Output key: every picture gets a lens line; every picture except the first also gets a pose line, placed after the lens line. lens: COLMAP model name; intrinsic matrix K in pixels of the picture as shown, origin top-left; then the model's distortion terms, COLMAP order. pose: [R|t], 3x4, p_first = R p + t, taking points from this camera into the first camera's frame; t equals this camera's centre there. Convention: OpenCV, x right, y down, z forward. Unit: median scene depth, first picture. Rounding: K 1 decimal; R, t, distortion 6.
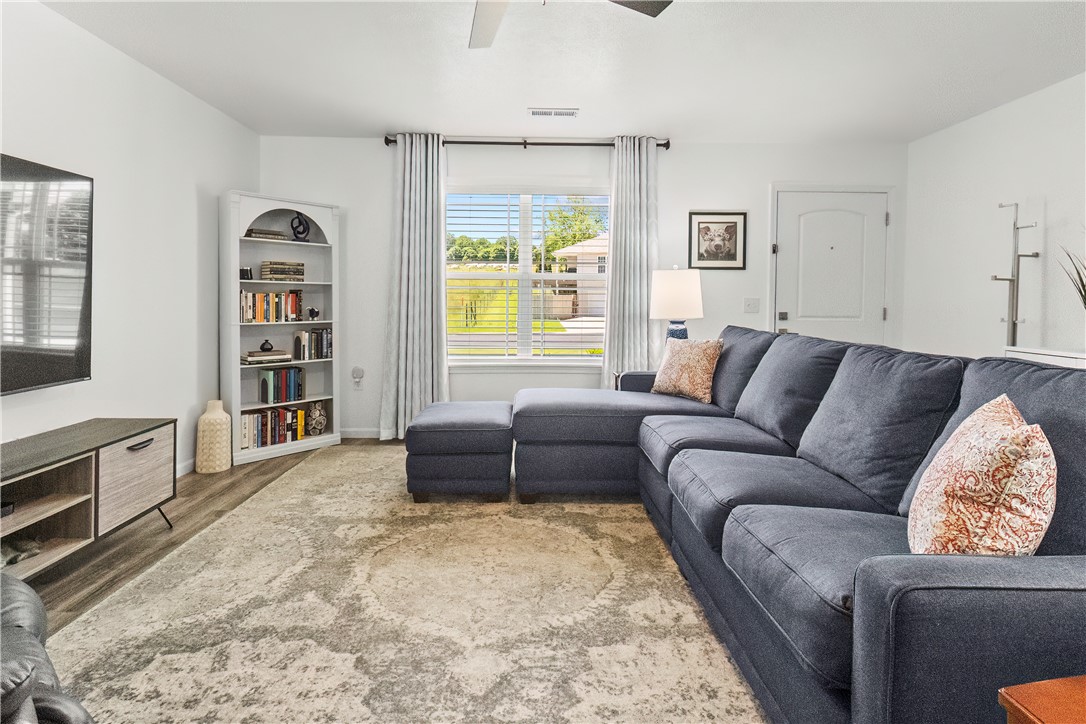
lens RADIAL K [[518.8, 0, 539.5], [0, 518.8, 304.1], [0, 0, 1]] dist [-0.000460, -0.000092]
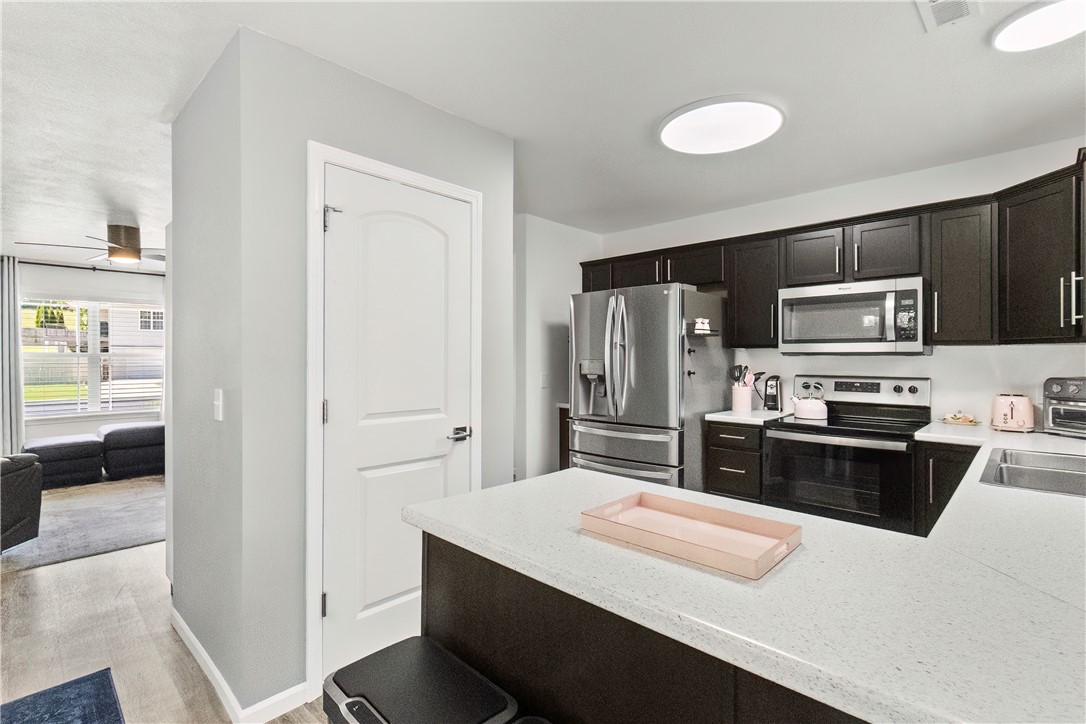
lens RADIAL K [[506.6, 0, 543.0], [0, 506.6, 362.0], [0, 0, 1]] dist [0.000189, -0.000082]
pose [[0.705446, -0.015527, 0.708594, -0.165462], [0.012639, 0.999877, 0.009327, -0.036406], [-0.708651, 0.002376, 0.705555, -1.028781]]
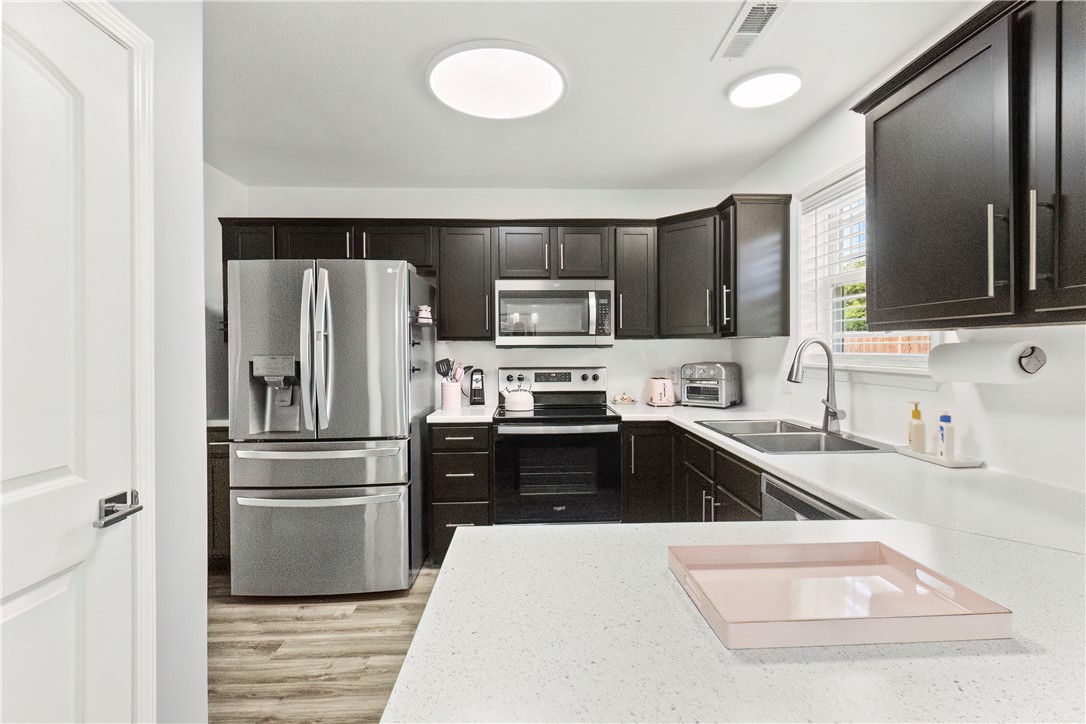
lens RADIAL K [[502.8, 0, 545.4], [0, 502.8, 352.1], [0, 0, 1]] dist [-0.000258, -0.000075]
pose [[-0.021782, -0.013780, 0.999668, -0.106820], [0.015831, 0.999775, 0.014126, -0.038435], [-0.999637, 0.016134, -0.021559, -0.779096]]
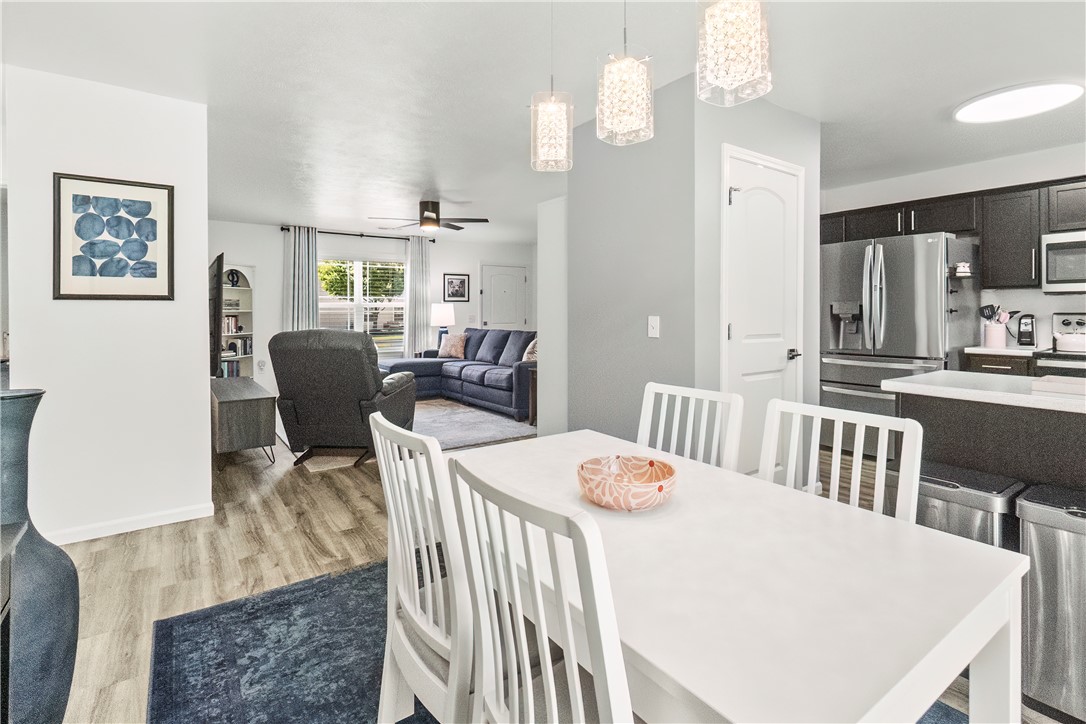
lens RADIAL K [[519.1, 0, 546.4], [0, 519.1, 316.3], [0, 0, 1]] dist [-0.002787, -0.000642]
pose [[0.823353, -0.017992, 0.567244, -0.580370], [0.017318, 0.999828, 0.006575, -0.017036], [-0.567265, 0.004410, 0.823524, -0.980038]]
